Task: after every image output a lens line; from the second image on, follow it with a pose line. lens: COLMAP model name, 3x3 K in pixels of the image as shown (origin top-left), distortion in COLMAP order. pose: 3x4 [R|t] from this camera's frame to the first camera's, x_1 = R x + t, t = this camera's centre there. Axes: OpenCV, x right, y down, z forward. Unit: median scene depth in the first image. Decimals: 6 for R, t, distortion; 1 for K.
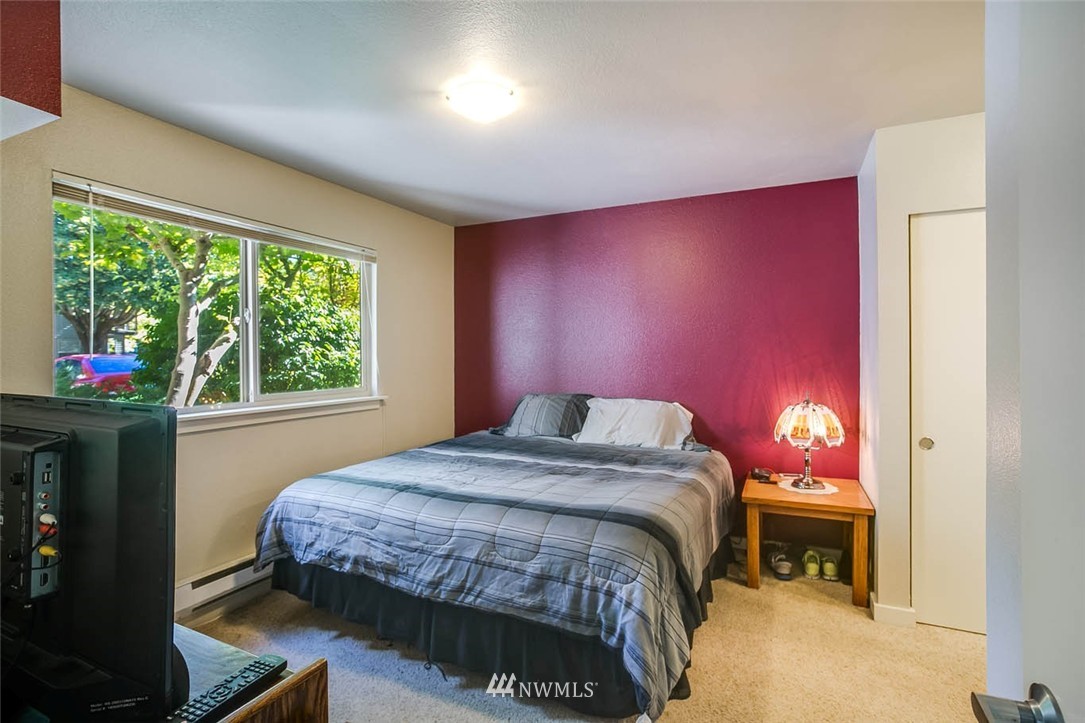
lens RADIAL K [[526.3, 0, 548.8], [0, 526.3, 350.5], [0, 0, 1]] dist [-0.060778, 0.036490]
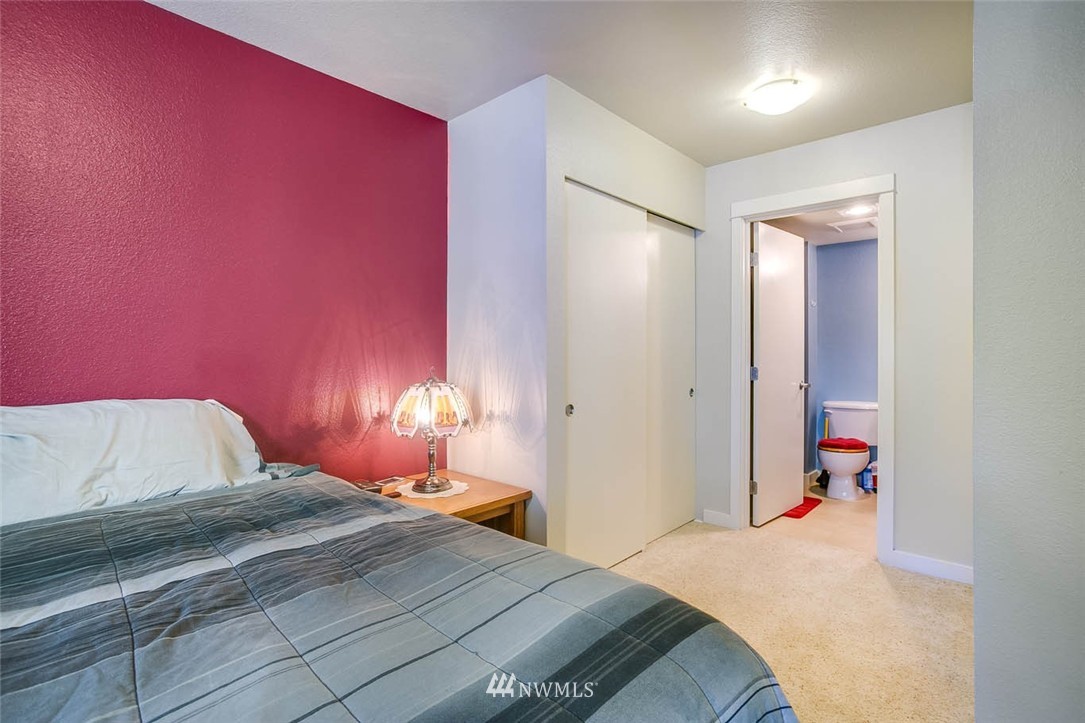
lens RADIAL K [[522.4, 0, 544.6], [0, 522.4, 347.0], [0, 0, 1]] dist [-0.063808, 0.034324]
pose [[0.280705, 0.009491, 0.959747, -0.201973], [-0.007692, 0.999941, -0.007639, 0.051673], [-0.959763, -0.005238, 0.280762, 0.588520]]
